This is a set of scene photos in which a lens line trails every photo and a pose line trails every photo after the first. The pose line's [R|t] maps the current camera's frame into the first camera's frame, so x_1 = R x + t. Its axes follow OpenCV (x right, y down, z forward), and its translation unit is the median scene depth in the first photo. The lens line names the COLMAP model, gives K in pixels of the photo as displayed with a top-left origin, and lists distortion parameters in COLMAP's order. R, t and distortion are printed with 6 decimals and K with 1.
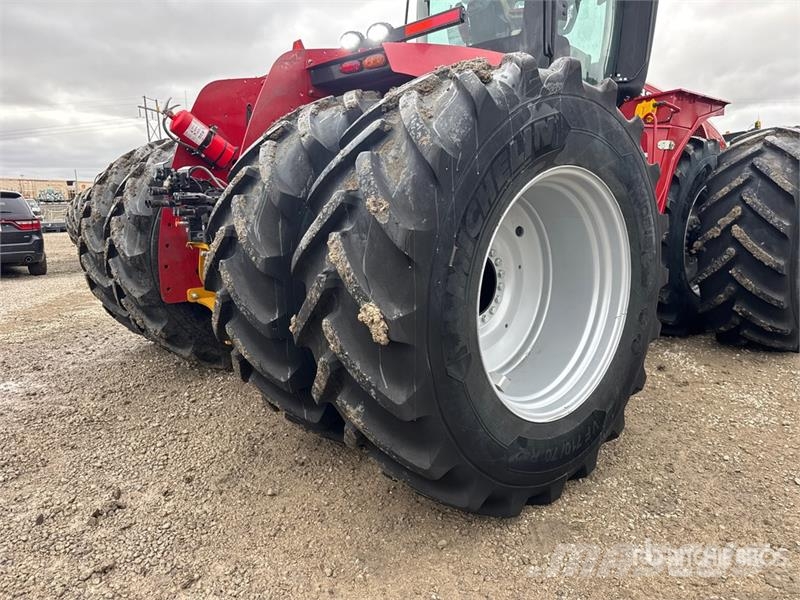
lens RADIAL K [[558.3, 0, 399.9], [0, 558.3, 301.9], [0, 0, 1]] dist [0.093523, -0.138049]
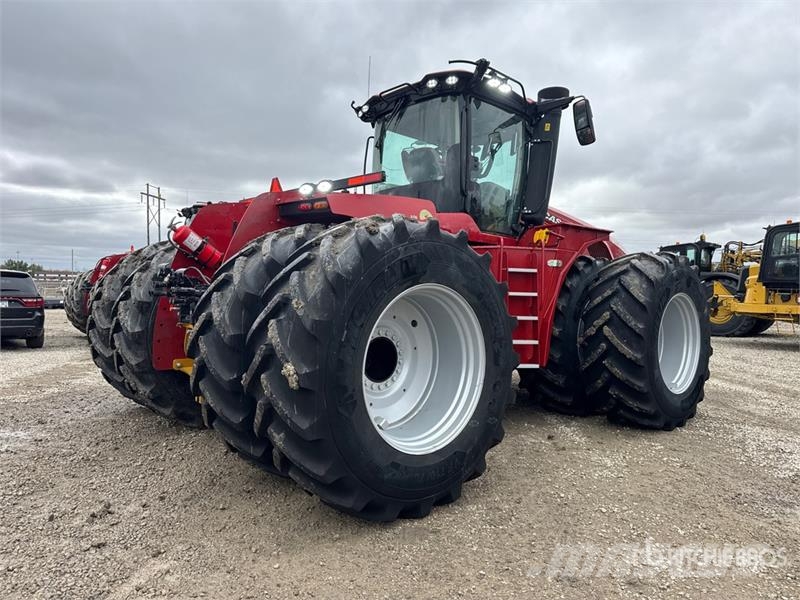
lens RADIAL K [[558.3, 0, 399.9], [0, 558.3, 301.9], [0, 0, 1]] dist [0.093523, -0.138049]
pose [[0.999056, 0.038886, 0.019344, 0.152501], [-0.035372, 0.986941, -0.157151, 0.046194], [-0.025203, 0.156318, 0.987385, -0.429404]]
